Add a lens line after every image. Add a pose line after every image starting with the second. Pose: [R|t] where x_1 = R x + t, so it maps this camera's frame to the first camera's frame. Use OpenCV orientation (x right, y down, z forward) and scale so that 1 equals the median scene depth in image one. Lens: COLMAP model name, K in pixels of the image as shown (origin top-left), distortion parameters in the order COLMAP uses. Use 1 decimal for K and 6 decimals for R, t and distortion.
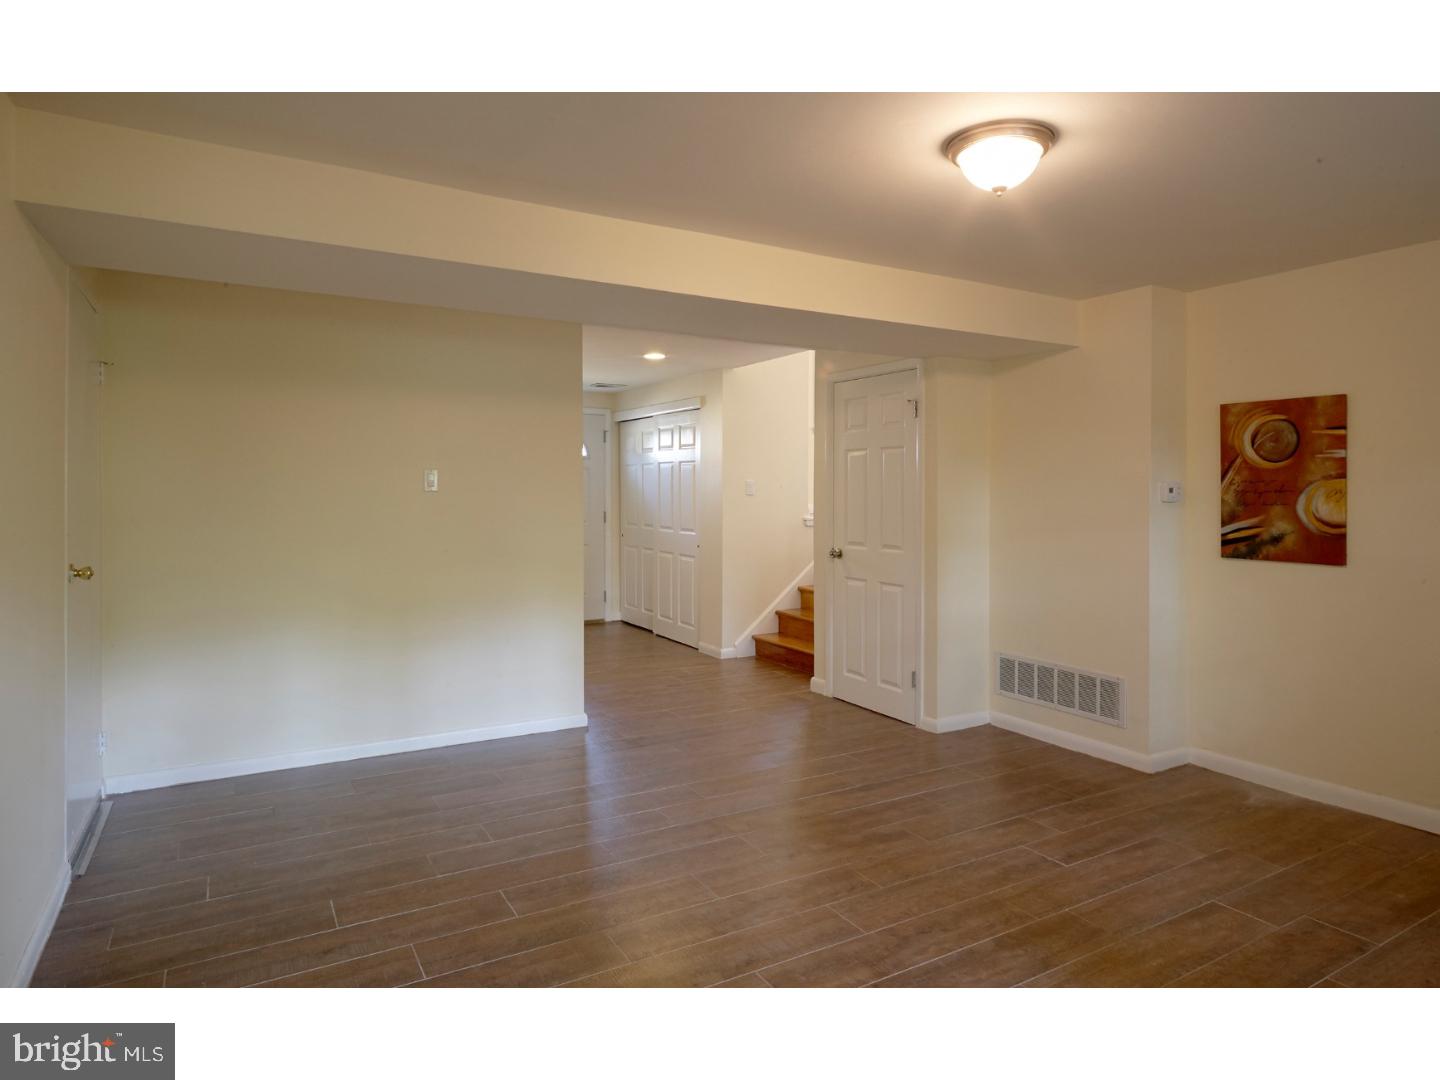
lens RADIAL K [[827.7, 0, 720.9], [0, 827.7, 507.0], [0, 0, 1]] dist [-0.000969, -0.001675]
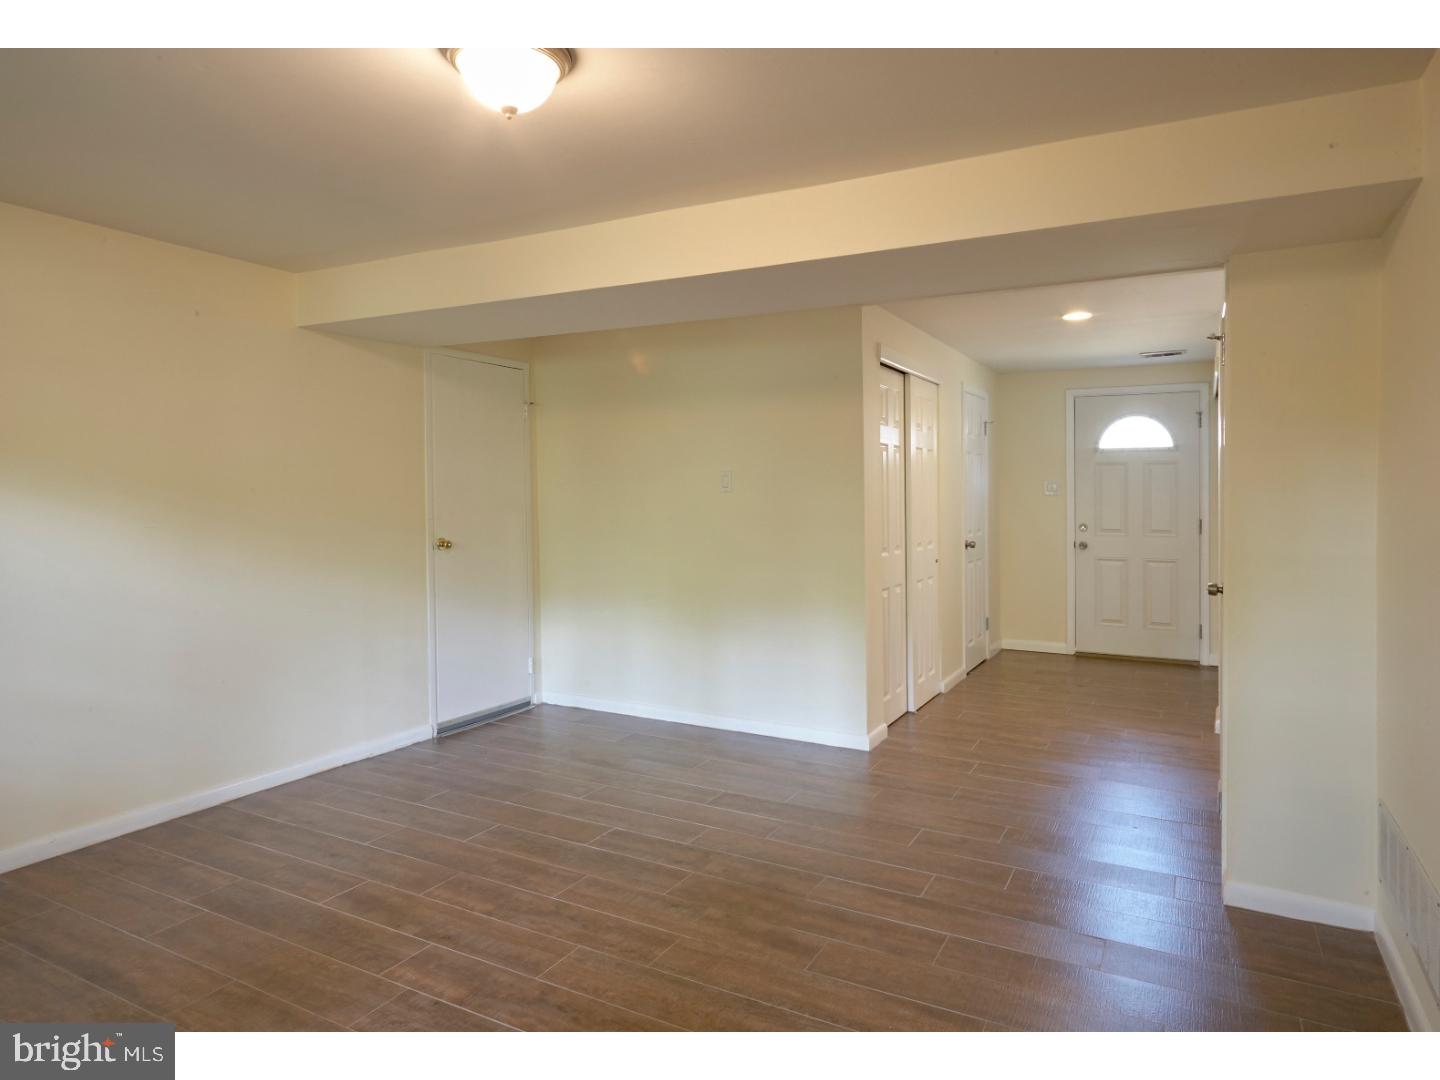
lens RADIAL K [[899.3, 0, 720.0], [0, 899.3, 540.0], [0, 0, 1]] dist [0.001663, -0.000060]
pose [[0.519230, 0.043558, -0.853524, 0.836644], [-0.016191, 0.999022, 0.041134, -0.005942], [0.854481, -0.007538, 0.519427, 0.504039]]
